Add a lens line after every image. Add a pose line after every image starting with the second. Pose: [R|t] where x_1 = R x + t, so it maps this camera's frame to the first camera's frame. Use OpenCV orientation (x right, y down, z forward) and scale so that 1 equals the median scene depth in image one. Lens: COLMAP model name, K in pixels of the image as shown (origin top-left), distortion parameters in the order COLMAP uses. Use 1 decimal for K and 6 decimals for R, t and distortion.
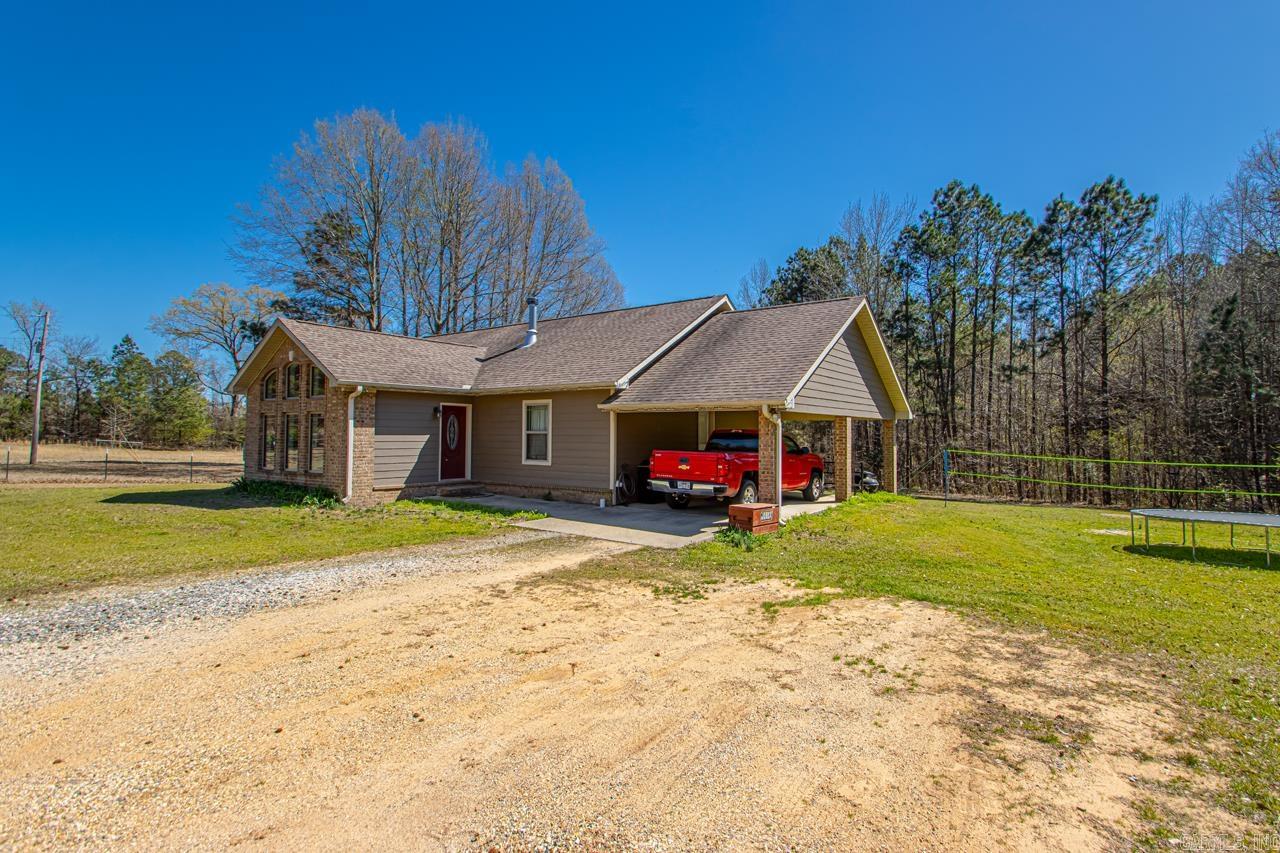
lens RADIAL K [[602.9, 0, 630.4], [0, 602.9, 413.3], [0, 0, 1]] dist [0.017473, -0.015046]
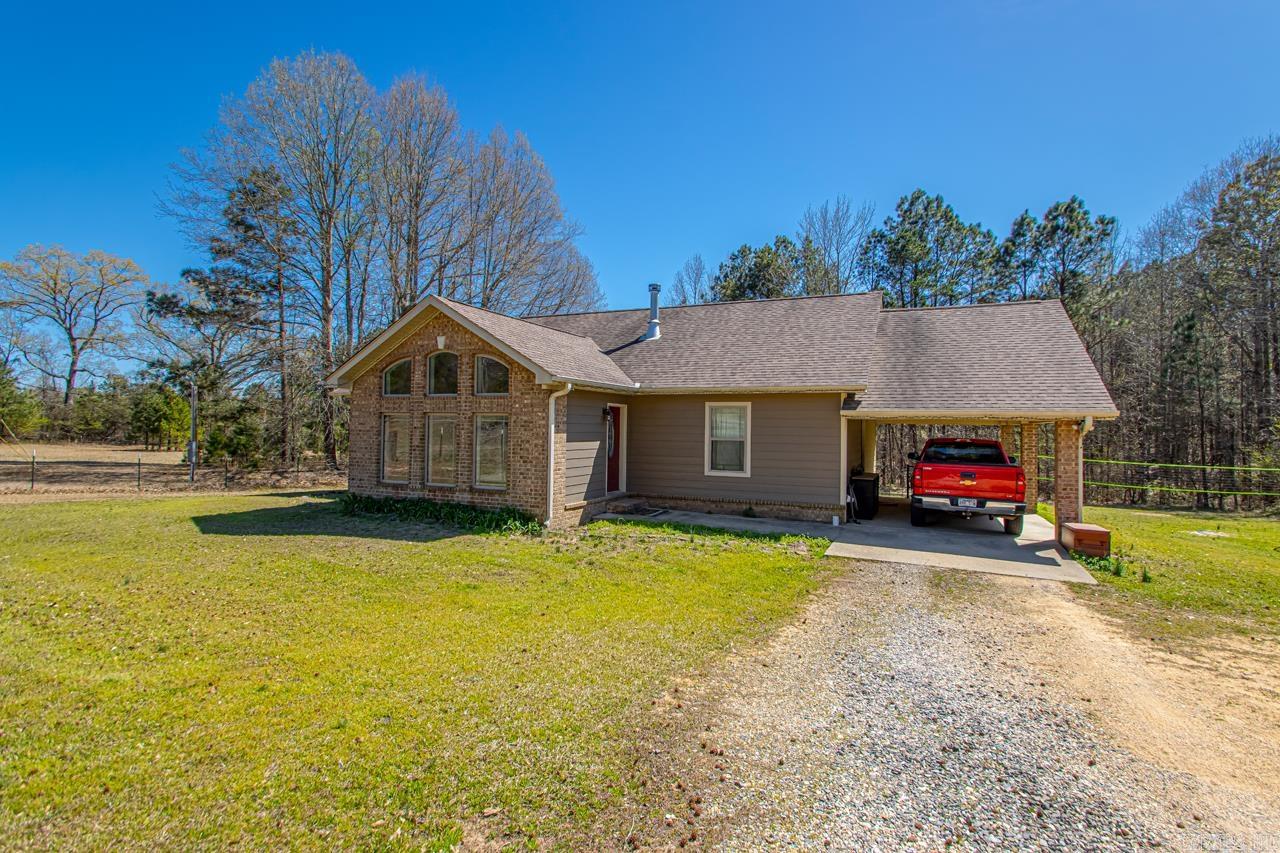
lens RADIAL K [[602.9, 0, 593.4], [0, 602.9, 424.4], [0, 0, 1]] dist [0.017473, -0.015046]
pose [[0.983024, 0.008505, 0.183279, -0.476587], [-0.014426, 0.999415, 0.031001, -0.013573], [-0.182908, -0.033119, 0.982572, 0.164153]]
